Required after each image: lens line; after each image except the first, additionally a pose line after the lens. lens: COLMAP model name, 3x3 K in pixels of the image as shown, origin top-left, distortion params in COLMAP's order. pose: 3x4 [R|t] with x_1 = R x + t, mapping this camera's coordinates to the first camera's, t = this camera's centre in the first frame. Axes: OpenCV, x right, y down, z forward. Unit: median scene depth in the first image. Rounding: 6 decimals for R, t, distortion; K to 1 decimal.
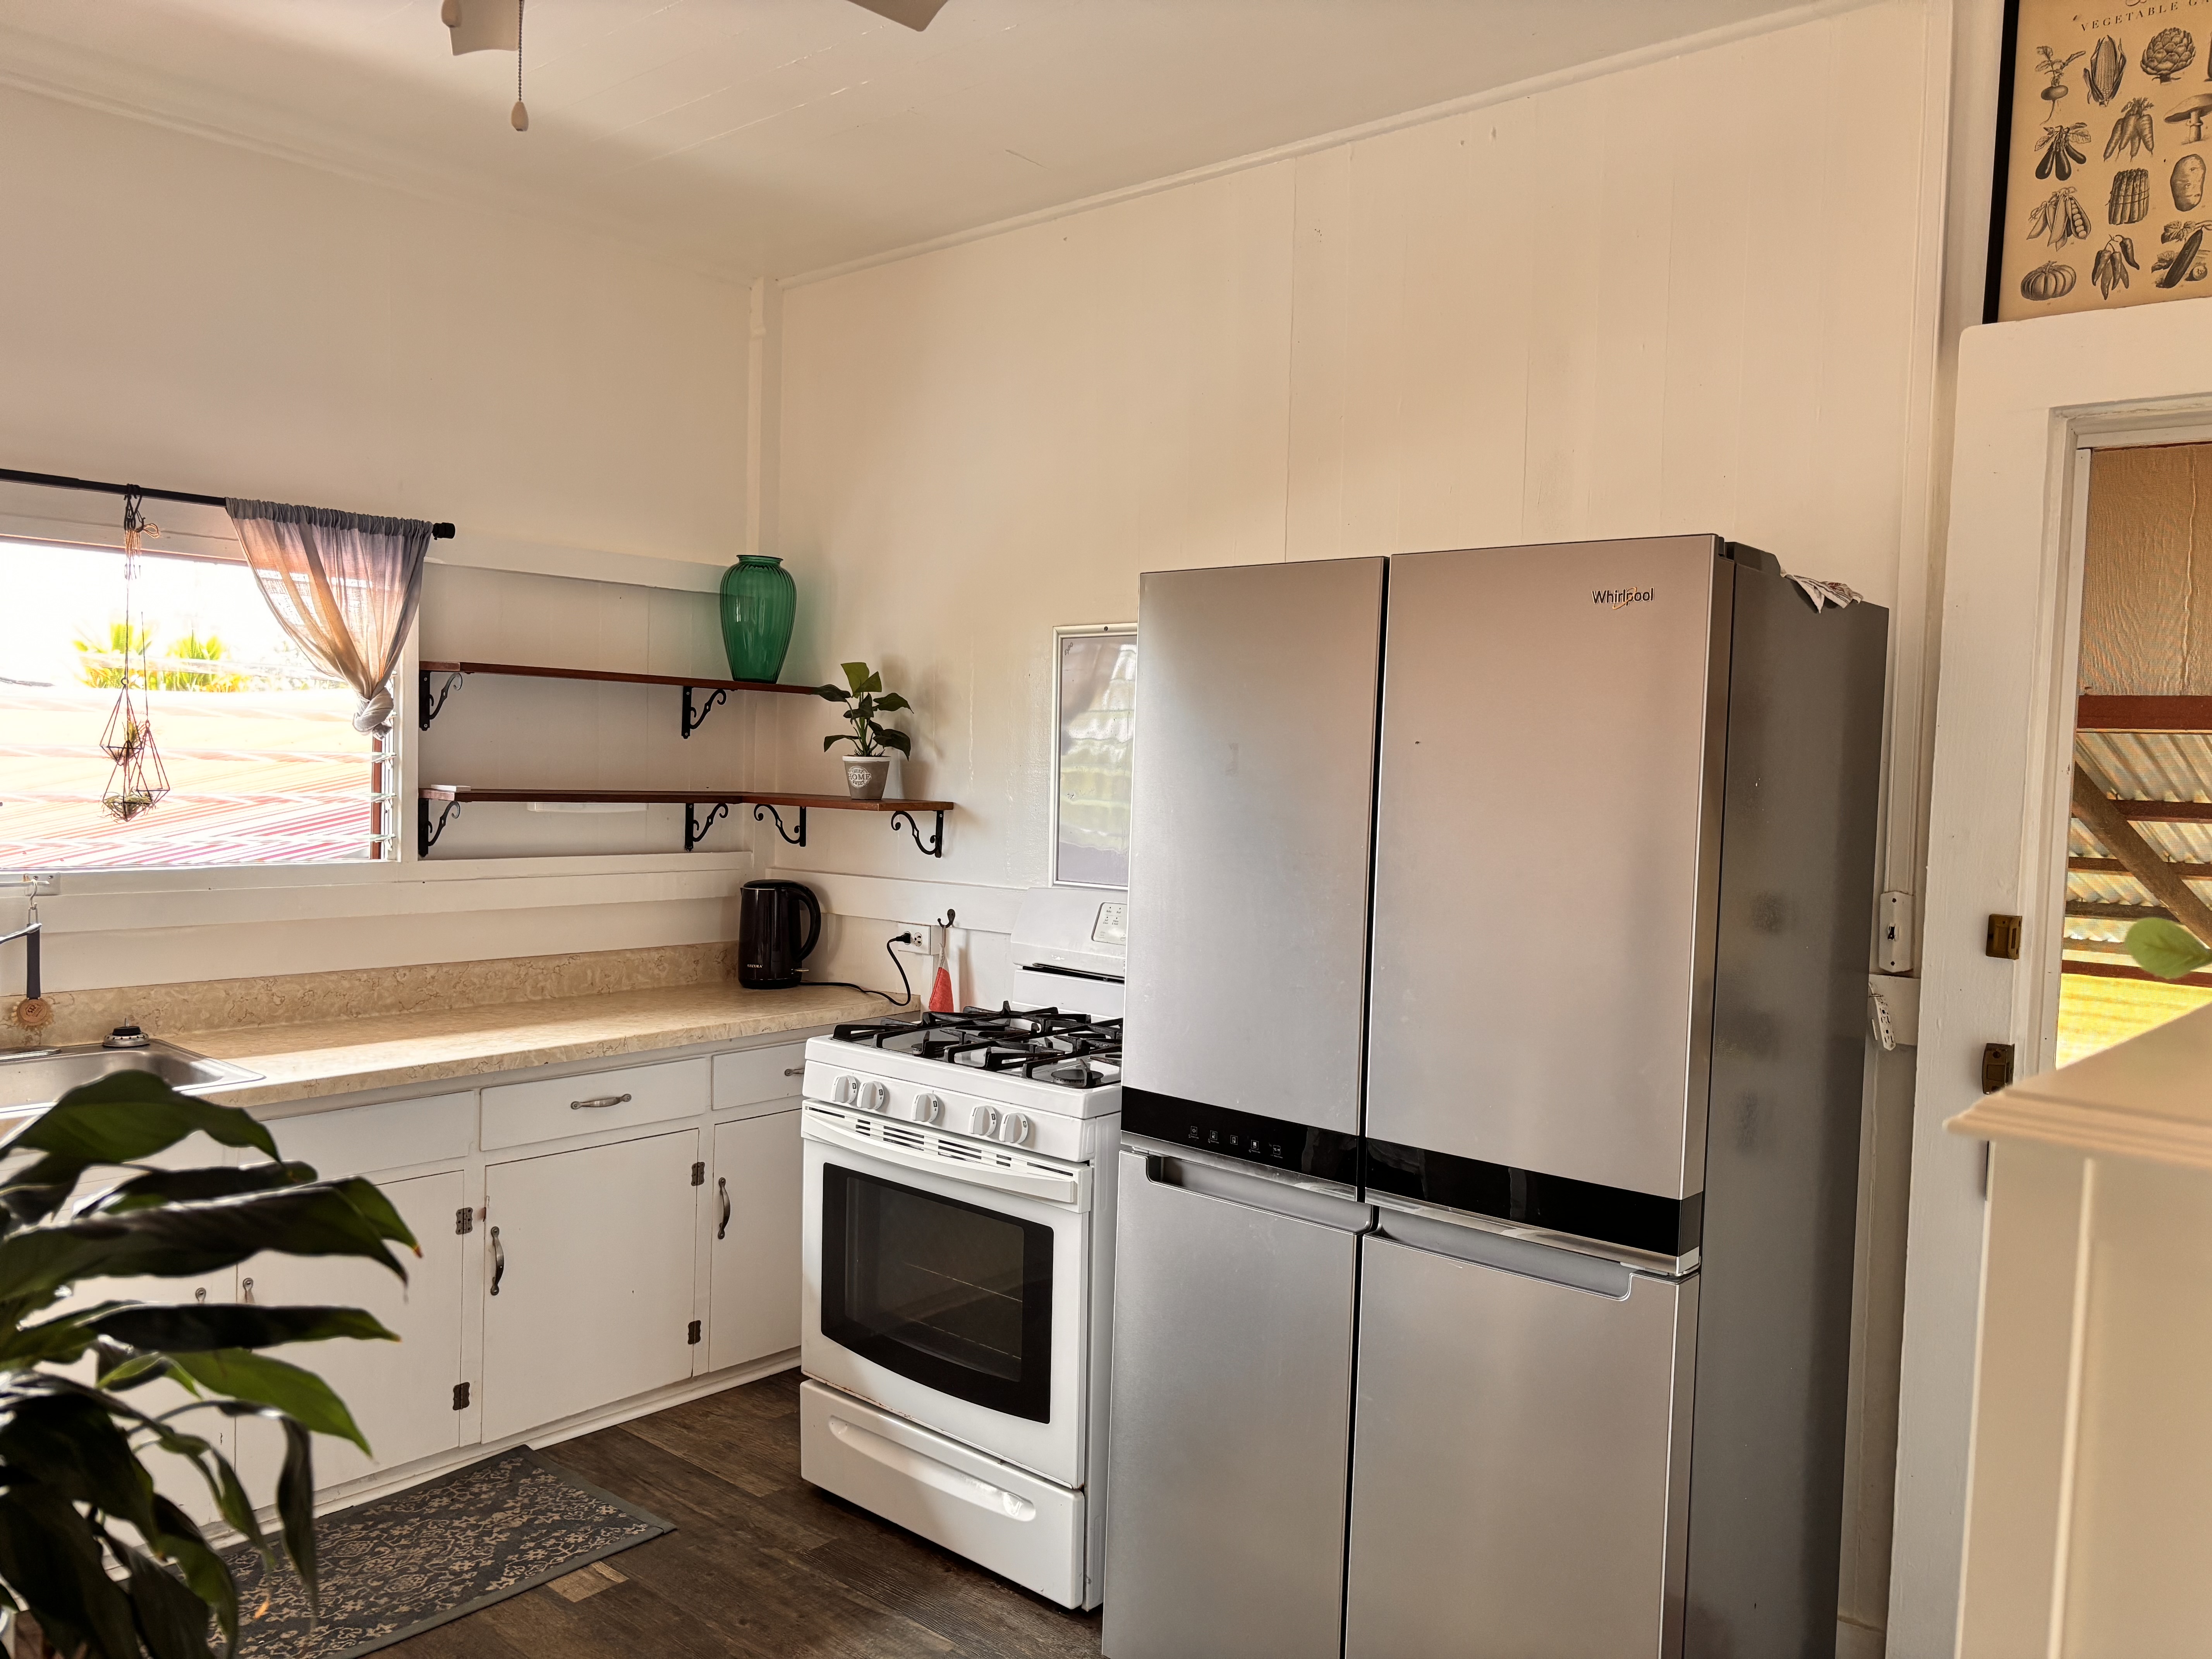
lens RADIAL K [[1650.5, 0, 1110.1], [0, 1650.5, 842.4], [0, 0, 1]] dist [-0.002072, -0.004750]
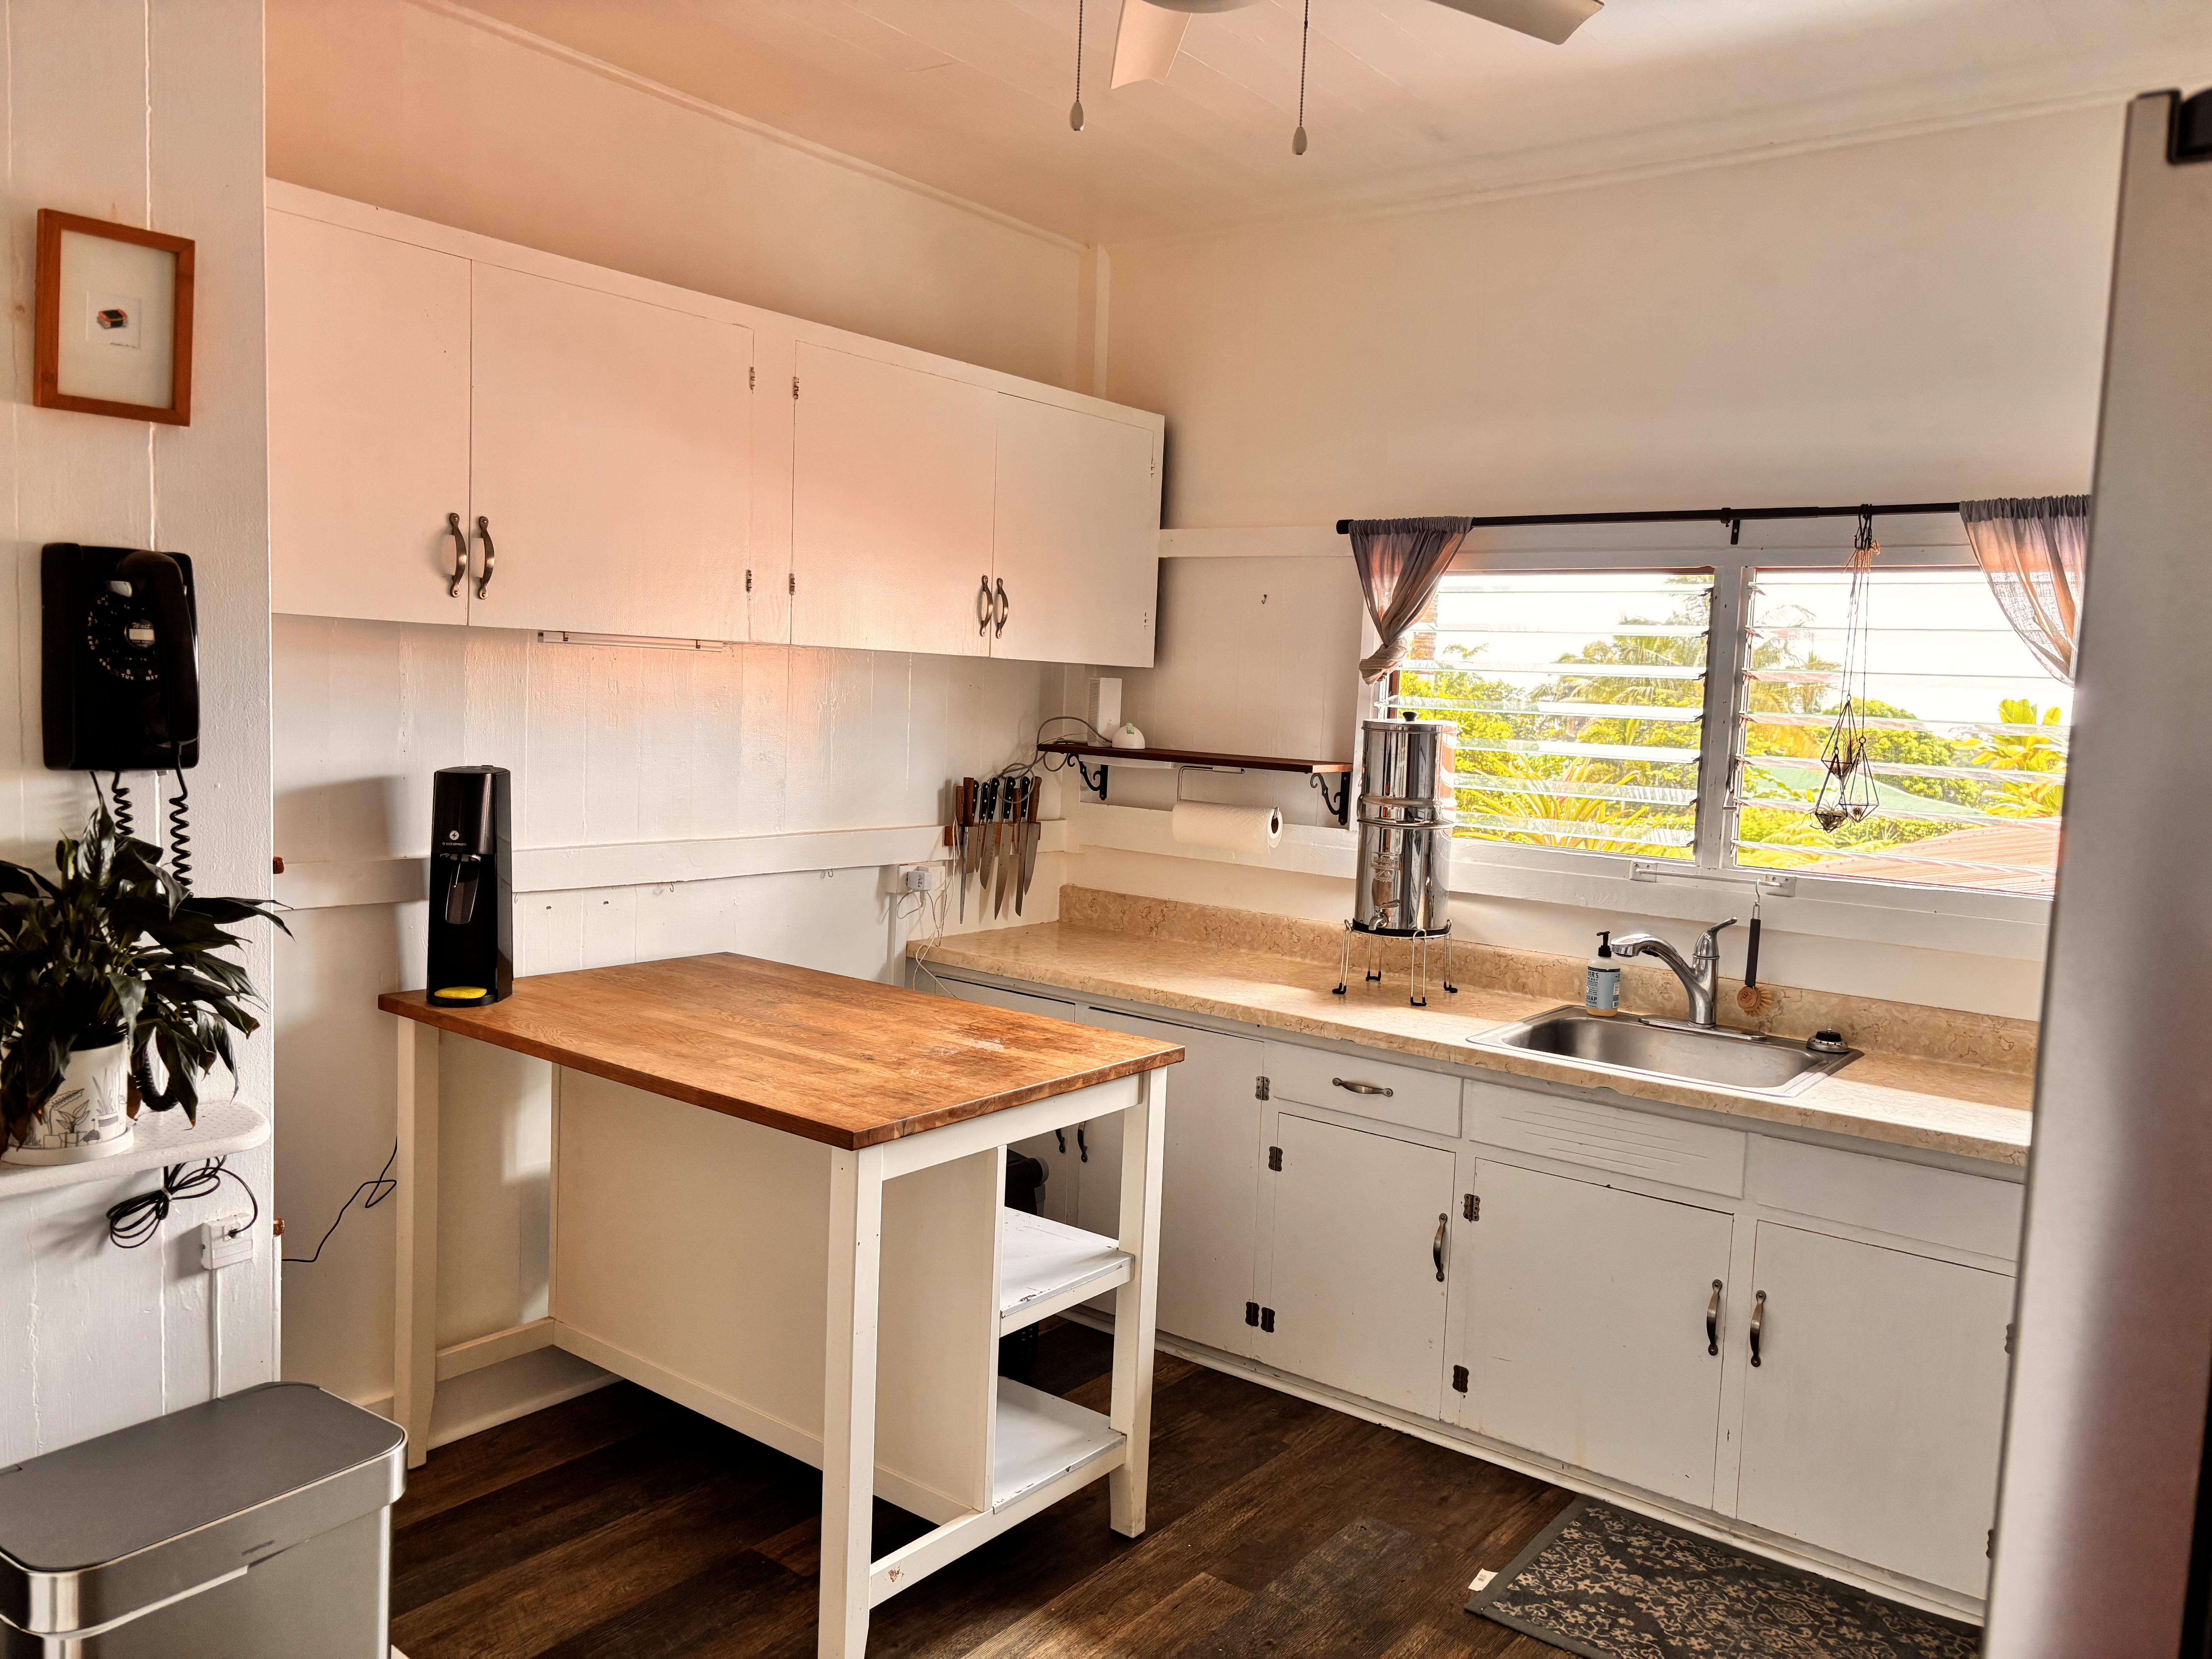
lens RADIAL K [[1650.5, 0, 1110.0], [0, 1650.5, 819.9], [0, 0, 1]] dist [-0.002072, -0.004750]
pose [[0.047793, 0.041969, -0.997975, 0.405613], [-0.096962, 0.994593, 0.037183, -0.014493], [0.994140, 0.094989, 0.051604, 0.489573]]
